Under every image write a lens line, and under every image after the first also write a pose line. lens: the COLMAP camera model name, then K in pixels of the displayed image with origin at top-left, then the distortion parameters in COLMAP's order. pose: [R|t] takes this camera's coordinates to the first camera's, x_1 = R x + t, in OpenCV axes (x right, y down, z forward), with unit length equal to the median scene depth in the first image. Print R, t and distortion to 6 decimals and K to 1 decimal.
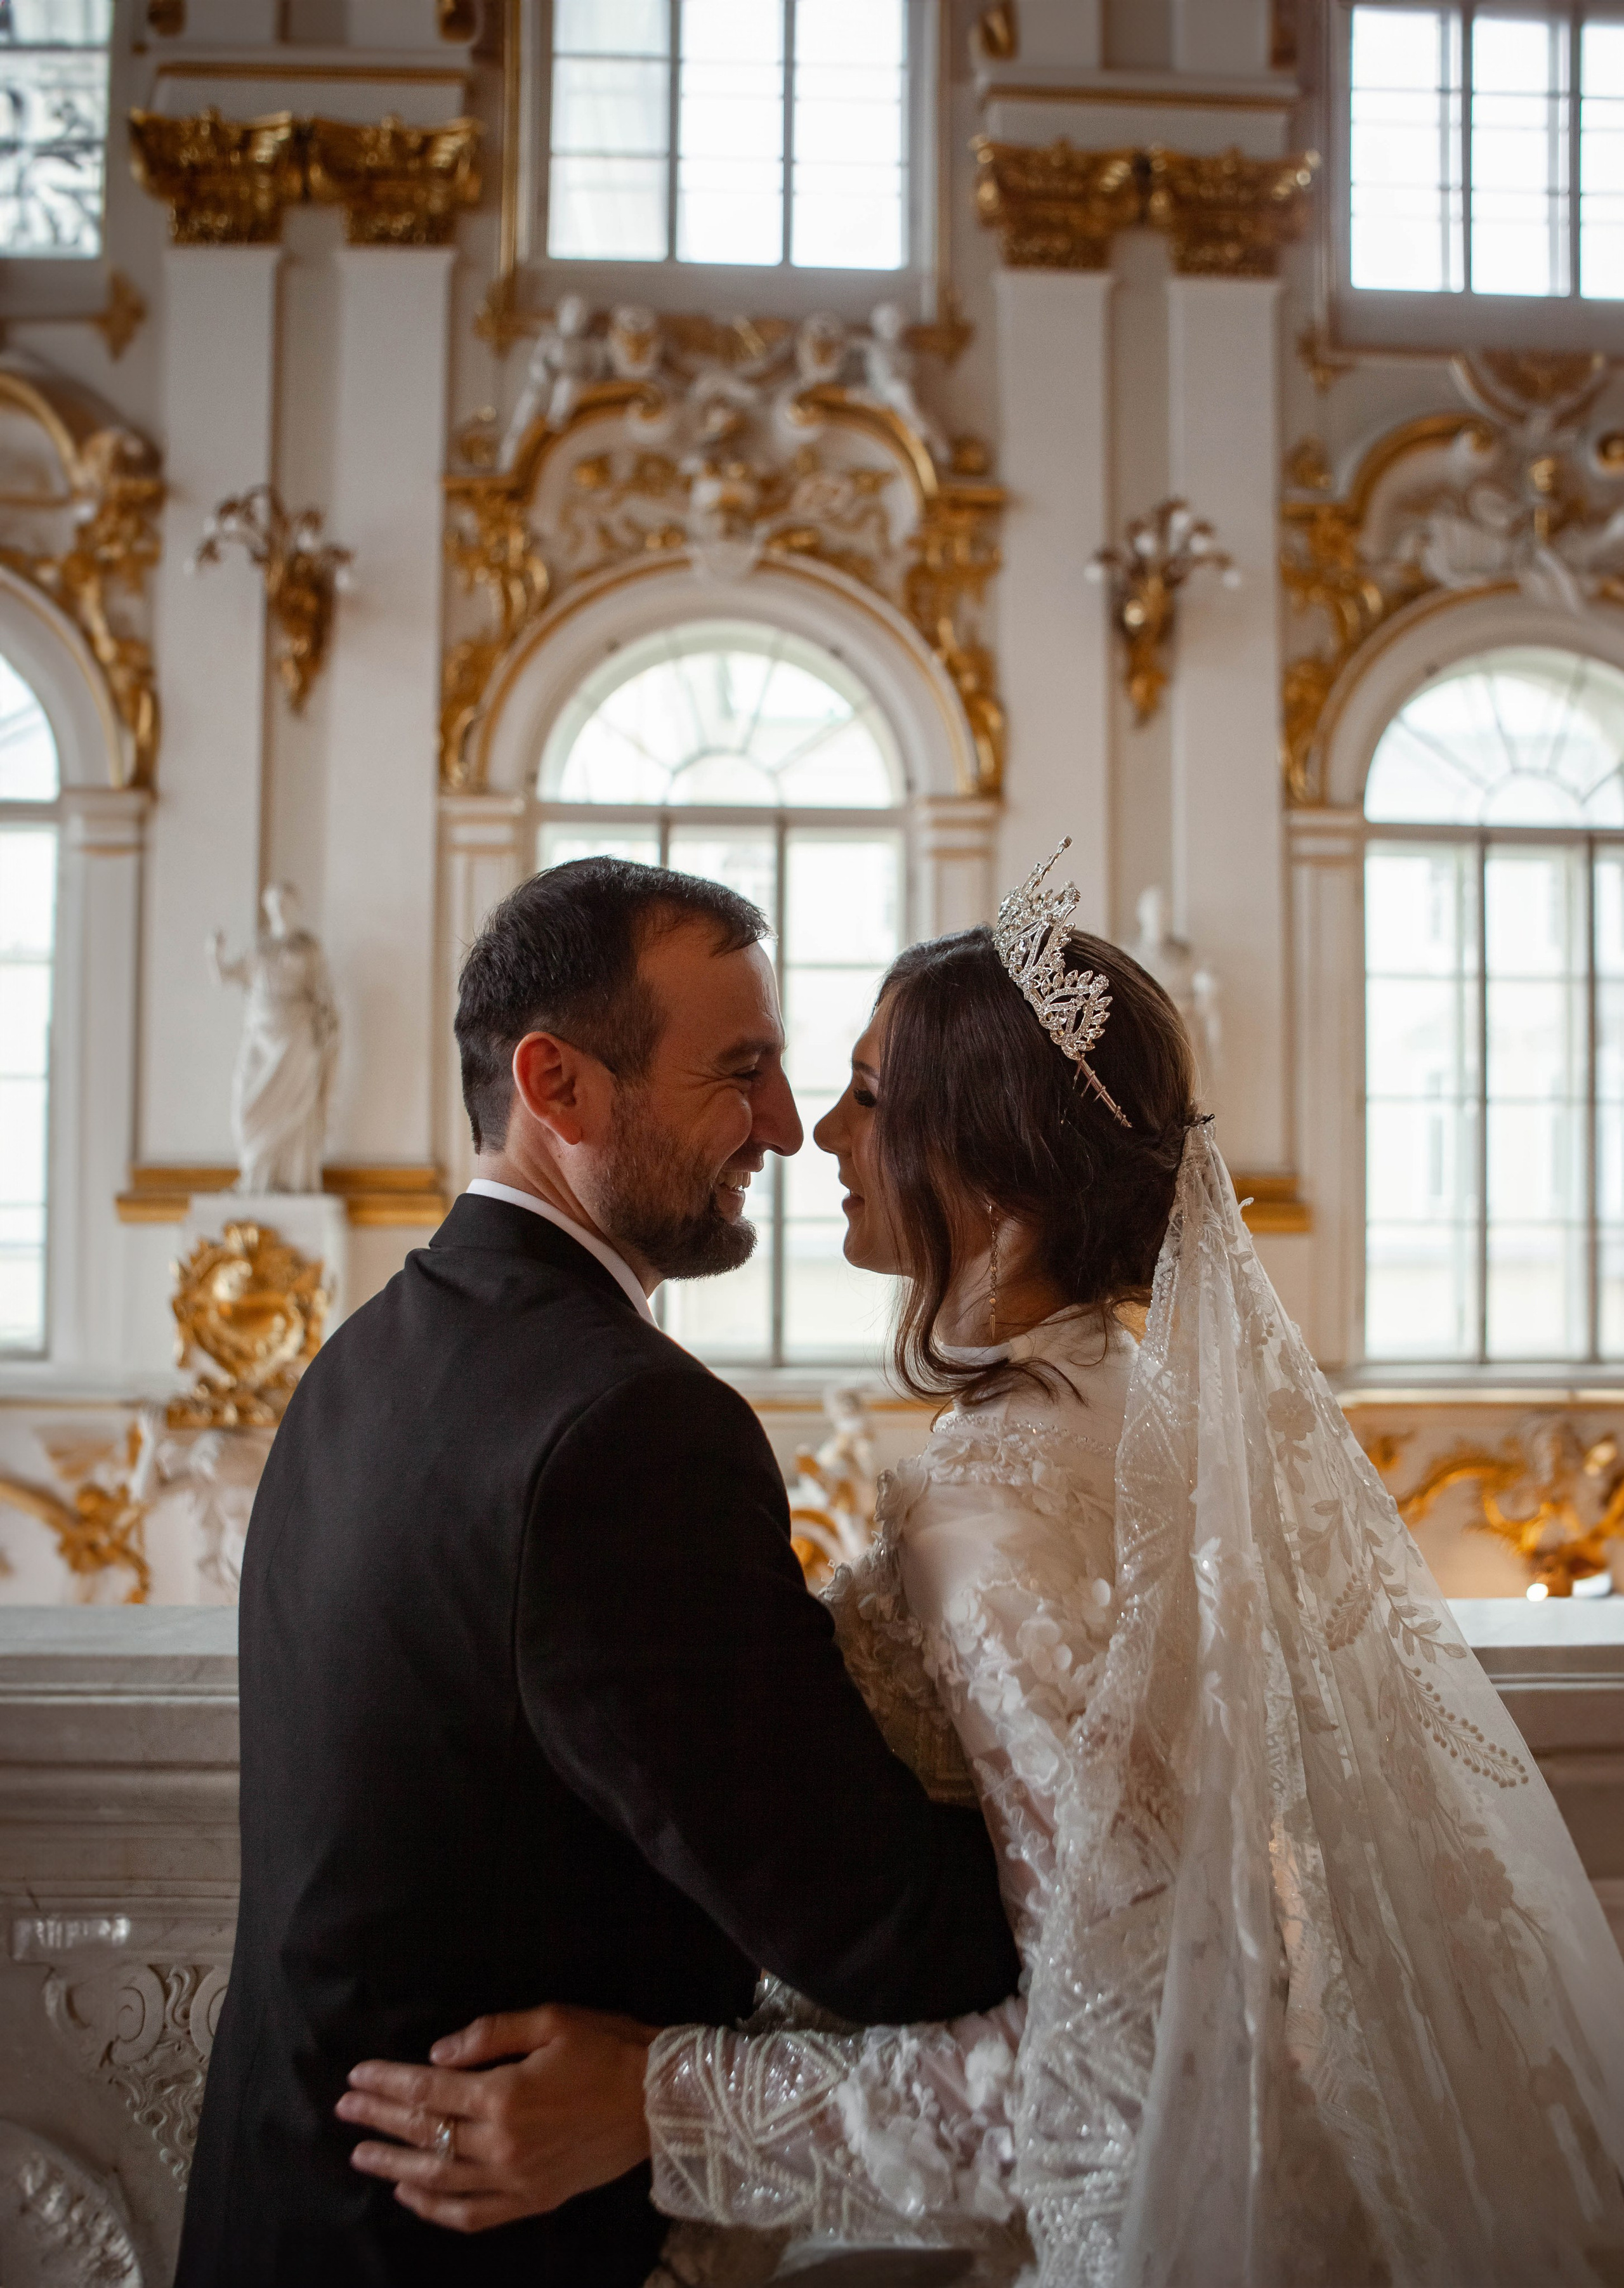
lens RADIAL K [[1497.0, 0, 781.9], [0, 1497.0, 1179.4], [0, 0, 1]] dist [-0.107091, 0.084687]
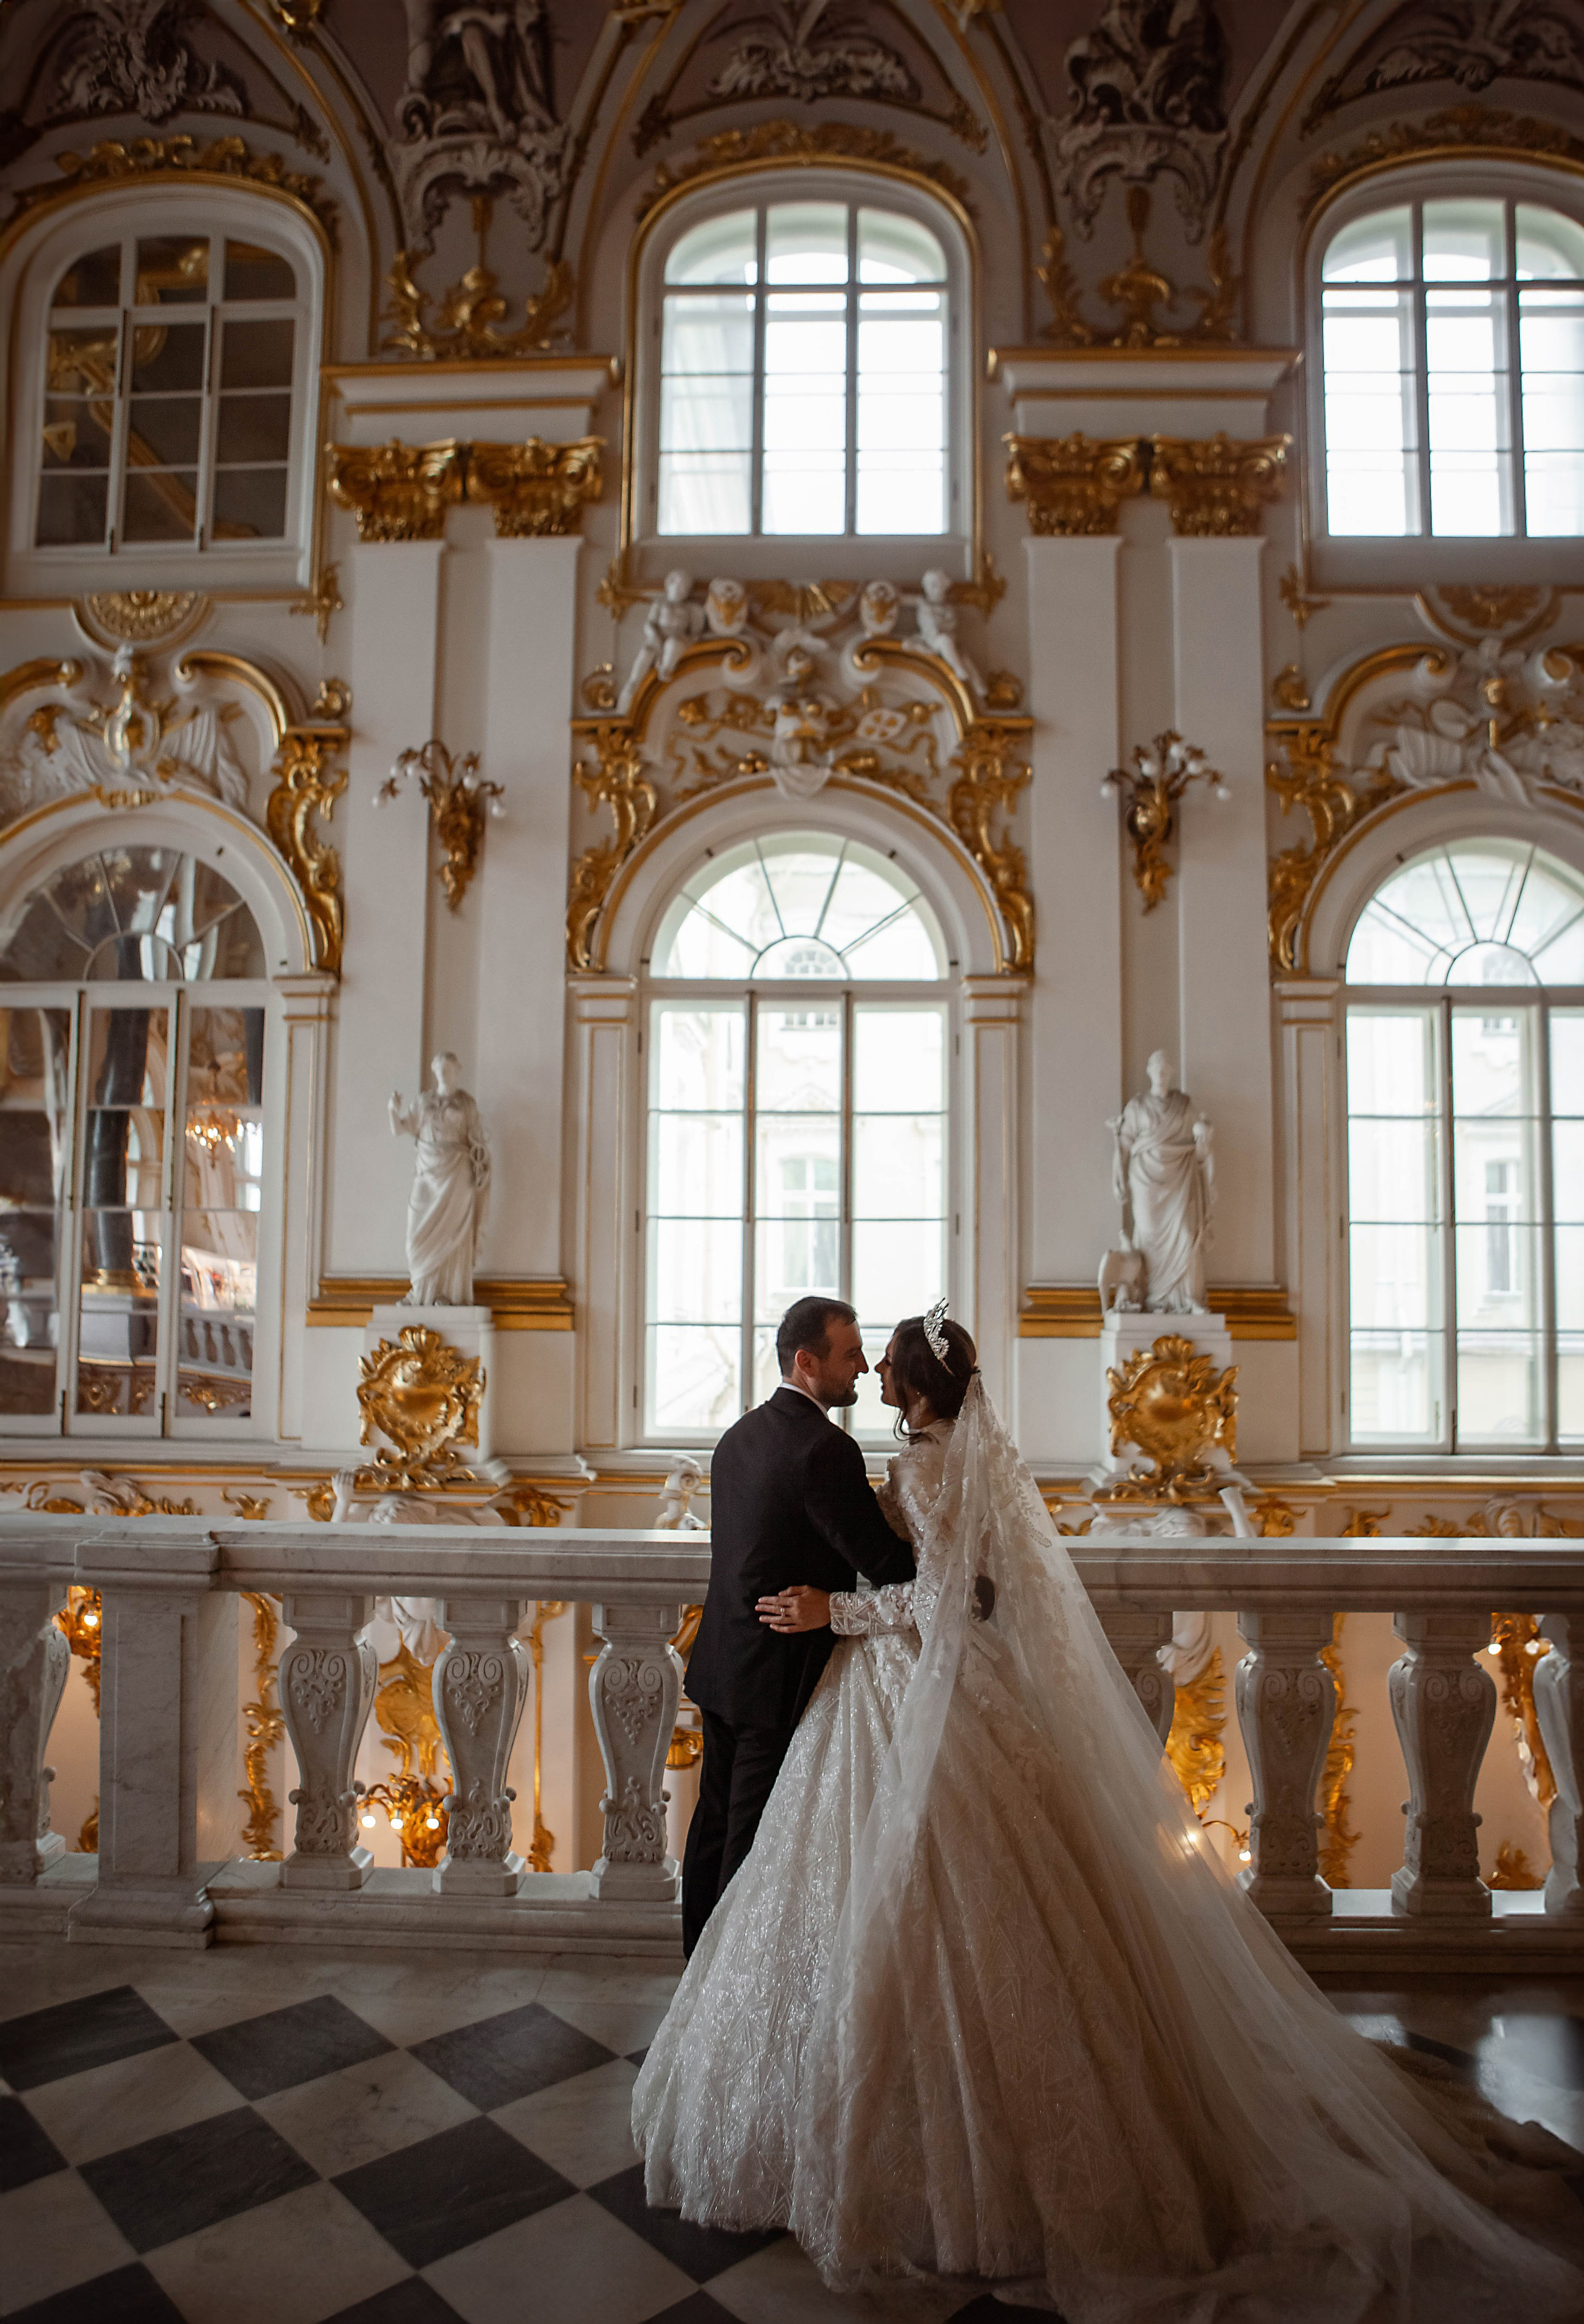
lens RADIAL K [[1572.7, 0, 742.1], [0, 1572.7, 1161.5], [0, 0, 1]] dist [-0.076996, 0.001144]
pose [[0.997960, 0.000759, -0.063844, -0.004393], [-0.004573, 0.998211, -0.059620, -0.029393], [0.063684, 0.059790, 0.996177, -0.275264]]
